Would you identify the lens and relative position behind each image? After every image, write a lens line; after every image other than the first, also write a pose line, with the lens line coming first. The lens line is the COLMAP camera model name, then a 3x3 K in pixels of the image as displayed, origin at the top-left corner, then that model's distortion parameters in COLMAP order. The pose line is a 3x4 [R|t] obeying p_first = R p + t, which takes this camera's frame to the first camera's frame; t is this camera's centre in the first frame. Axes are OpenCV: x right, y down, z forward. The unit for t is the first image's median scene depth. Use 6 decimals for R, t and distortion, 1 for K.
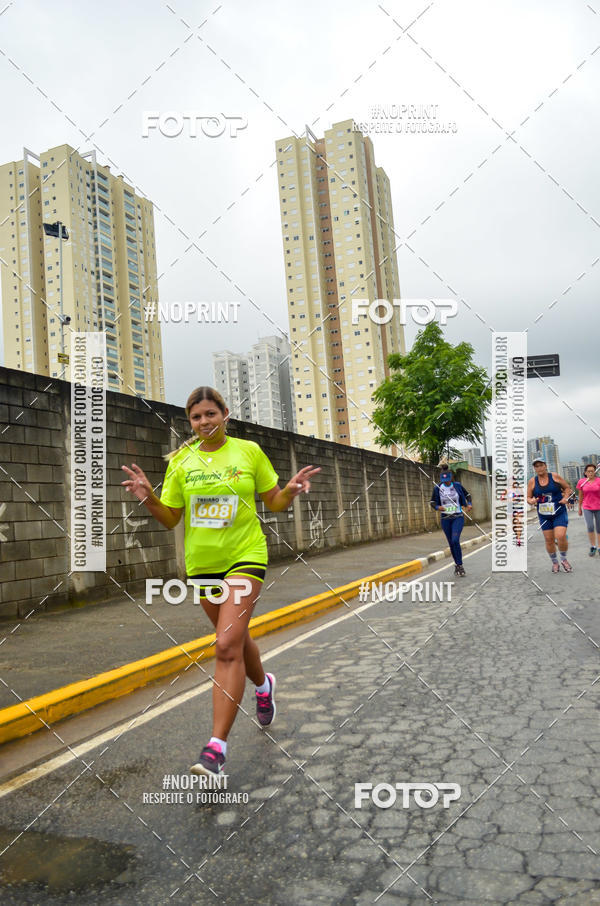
lens RADIAL K [[712.4, 0, 301.6], [0, 712.4, 452.6], [0, 0, 1]] dist [-0.001411, 0.004945]
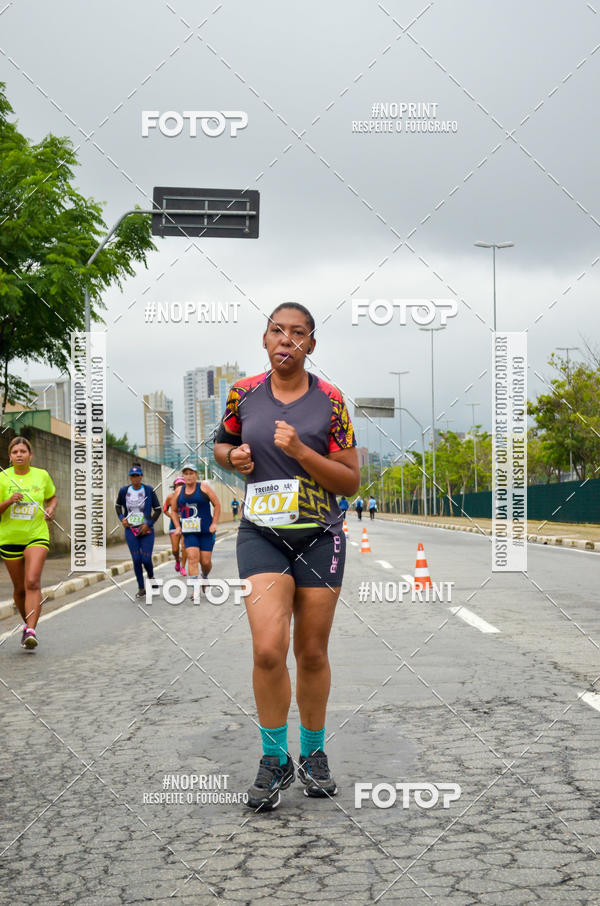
lens RADIAL K [[1694.6, 0, 301.9], [0, 1694.6, 452.7], [0, 0, 1]] dist [-0.003783, 0.009723]
pose [[0.928712, 0.054712, 0.366743, -0.017776], [-0.069792, 0.997169, 0.027974, -0.018304], [-0.364174, -0.051576, 0.929902, -0.176108]]
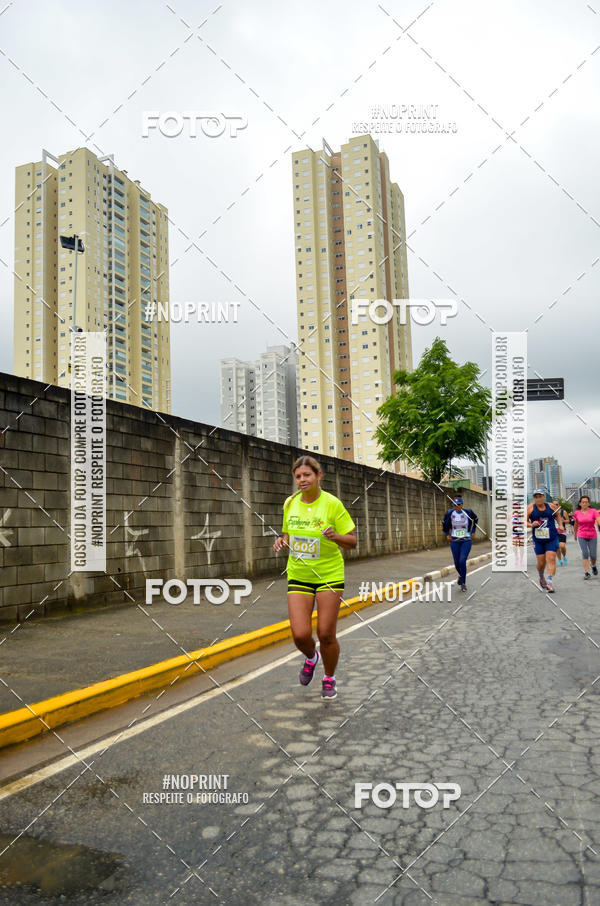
lens RADIAL K [[712.4, 0, 301.6], [0, 712.4, 452.6], [0, 0, 1]] dist [-0.001411, 0.004945]
pose [[0.999073, 0.042692, -0.005500, 0.006742], [-0.042763, 0.998996, -0.013358, -0.024824], [0.004924, 0.013581, 0.999896, -0.038406]]
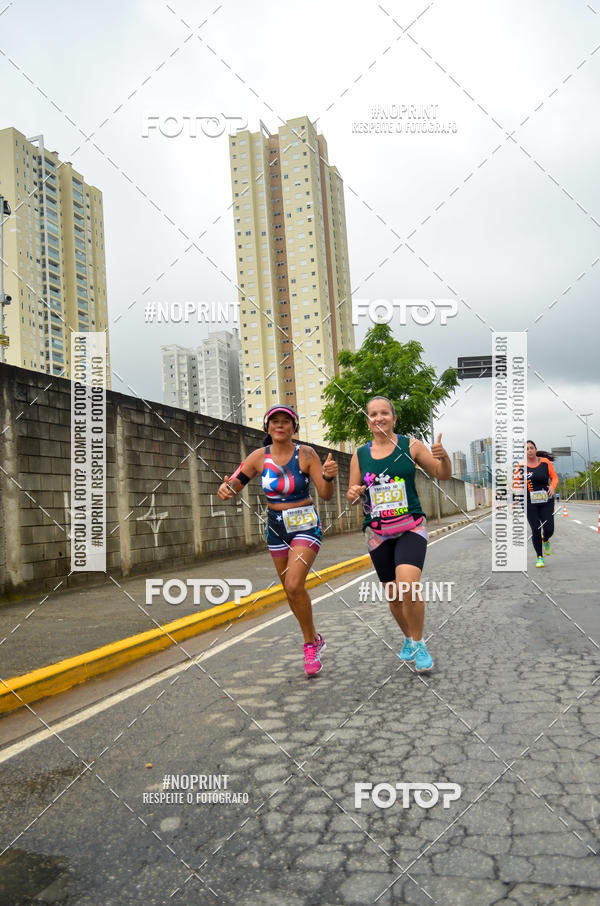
lens RADIAL K [[711.8, 0, 301.0], [0, 711.8, 453.3], [0, 0, 1]] dist [-0.000412, 0.004667]
pose [[0.997309, 0.016392, 0.071459, -0.006507], [-0.016732, 0.999851, 0.004156, 0.017676], [-0.071380, -0.005341, 0.997435, 0.046088]]
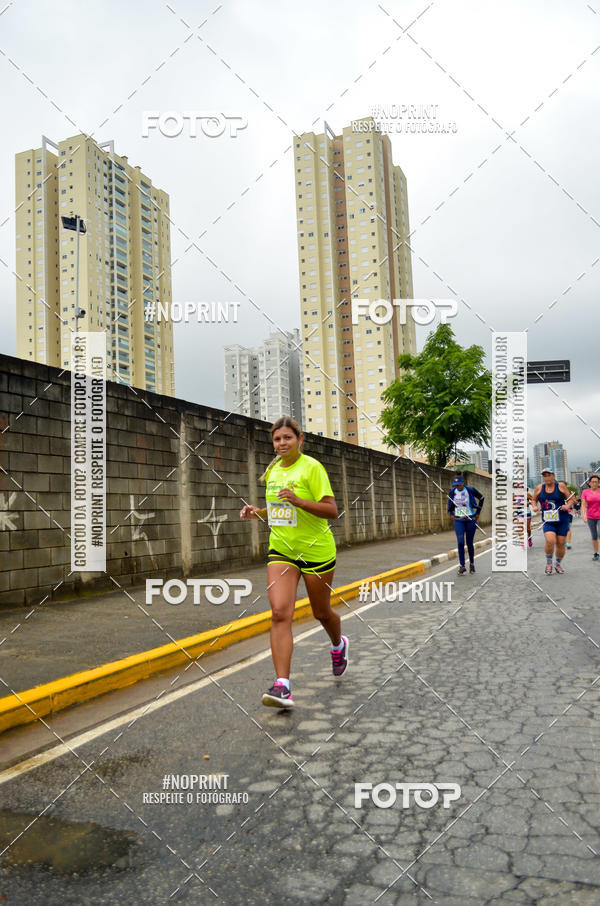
lens RADIAL K [[712.4, 0, 301.6], [0, 712.4, 452.6], [0, 0, 1]] dist [-0.001411, 0.004945]
pose [[0.999377, 0.033708, -0.010497, -0.000155], [-0.033652, 0.999418, 0.005509, -0.008956], [0.010677, -0.005152, 0.999930, -0.019168]]
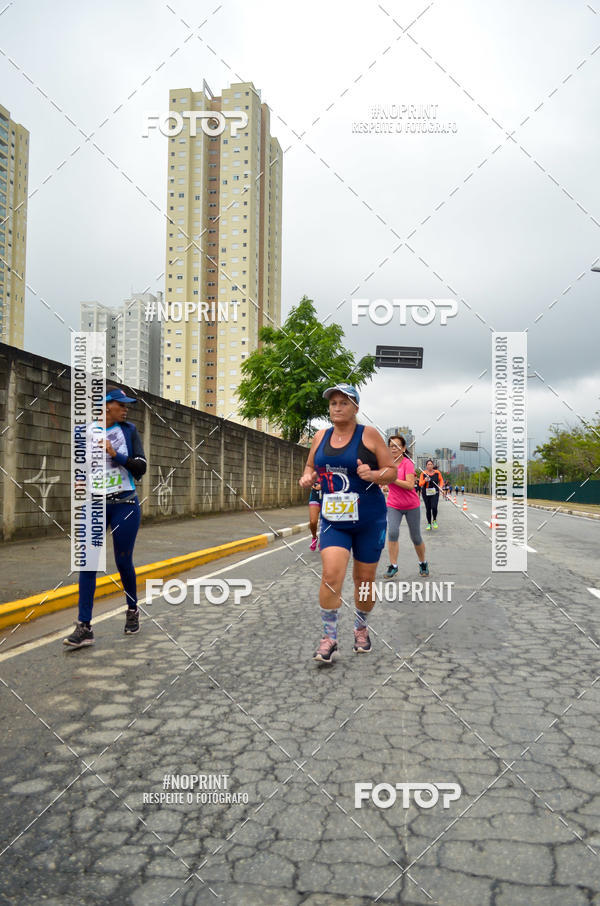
lens RADIAL K [[713.4, 0, 303.0], [0, 713.4, 452.2], [0, 0, 1]] dist [-0.001954, 0.006277]
pose [[0.976752, 0.096638, 0.191353, 0.044930], [-0.104045, 0.994149, 0.029022, 0.005175], [-0.187429, -0.048257, 0.981092, 0.061403]]
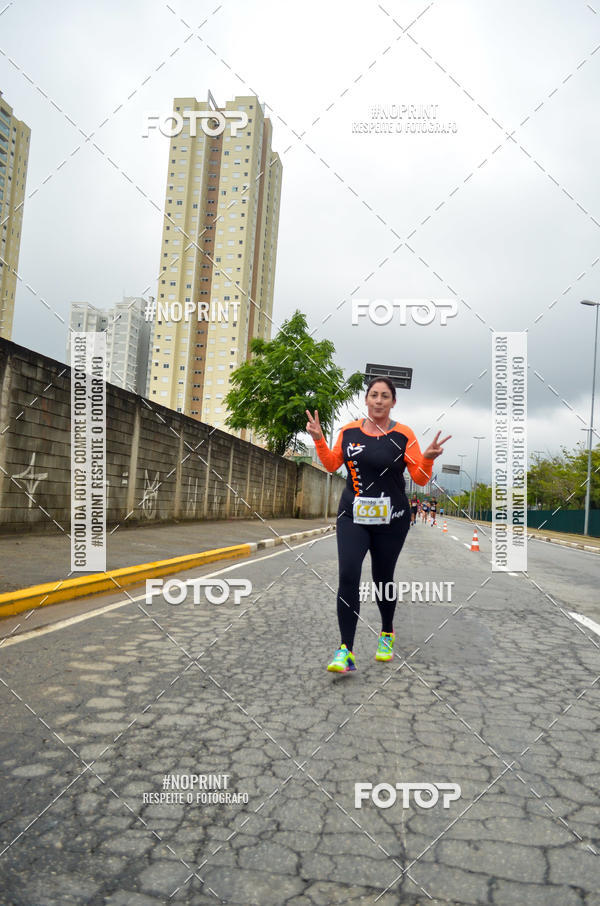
lens RADIAL K [[713.4, 0, 303.0], [0, 713.4, 452.2], [0, 0, 1]] dist [-0.001954, 0.006277]
pose [[0.964053, 0.158187, 0.213491, 0.015327], [-0.163226, 0.986570, 0.006070, 0.016349], [-0.209663, -0.040699, 0.976926, 0.049414]]
